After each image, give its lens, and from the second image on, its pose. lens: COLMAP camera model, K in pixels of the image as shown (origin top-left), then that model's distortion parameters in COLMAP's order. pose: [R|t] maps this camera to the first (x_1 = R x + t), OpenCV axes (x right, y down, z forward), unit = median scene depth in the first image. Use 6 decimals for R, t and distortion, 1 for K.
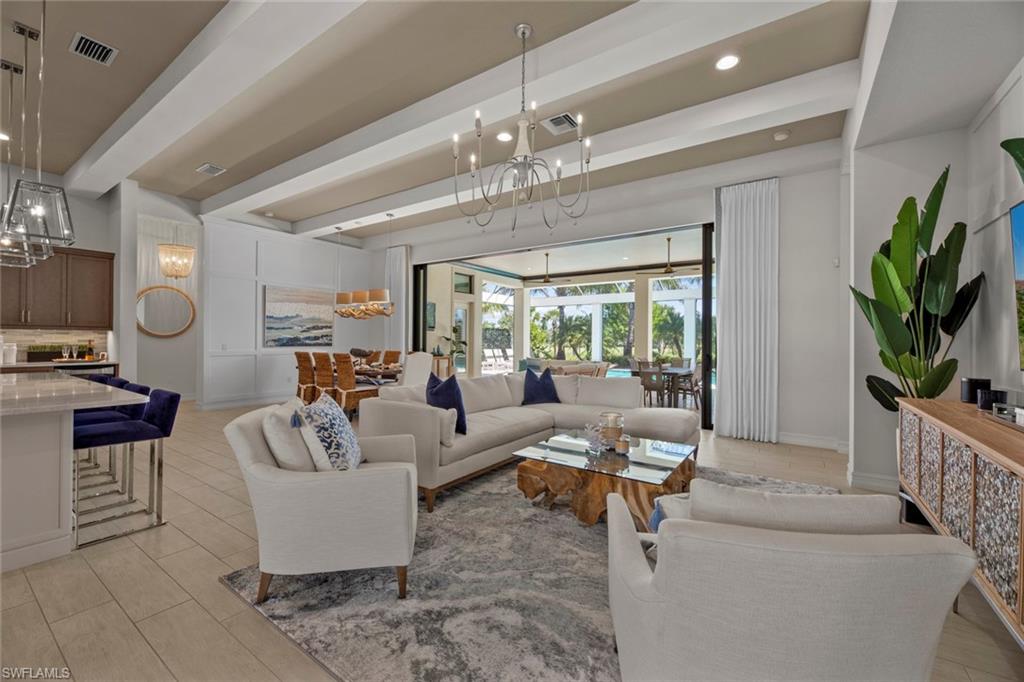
lens RADIAL K [[419.2, 0, 515.6], [0, 419.2, 338.9], [0, 0, 1]] dist [0.000695, -0.000036]
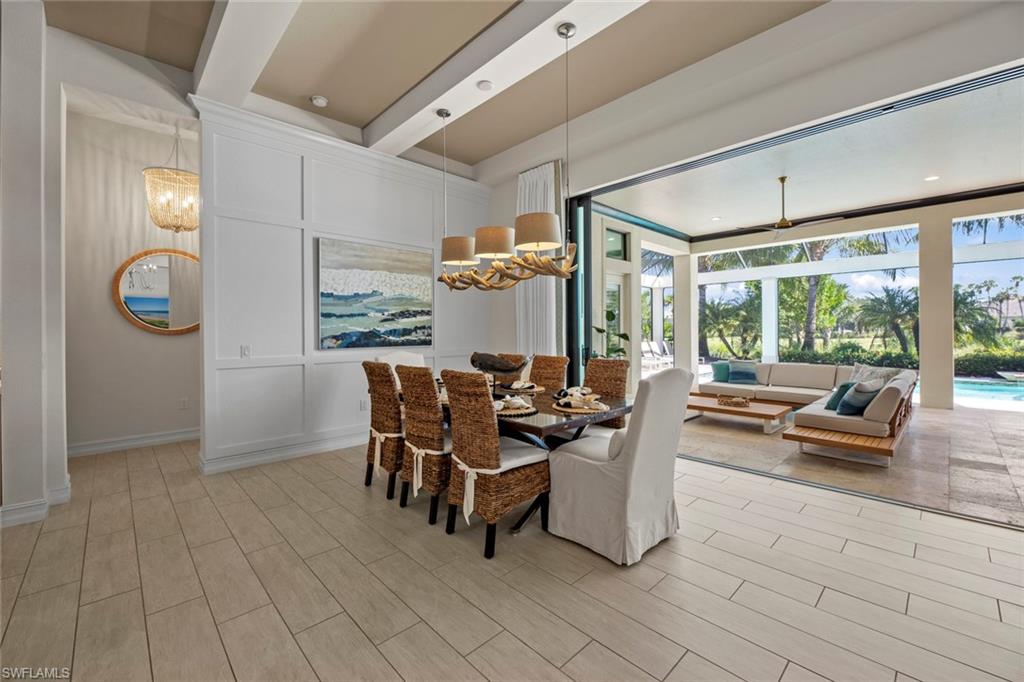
lens RADIAL K [[419.2, 0, 510.5], [0, 419.2, 334.4], [0, 0, 1]] dist [0.000695, -0.000036]
pose [[0.977589, -0.012818, -0.210131, -0.230008], [0.014950, 0.999852, 0.008561, -0.001466], [0.209990, -0.011510, 0.977636, 0.500781]]
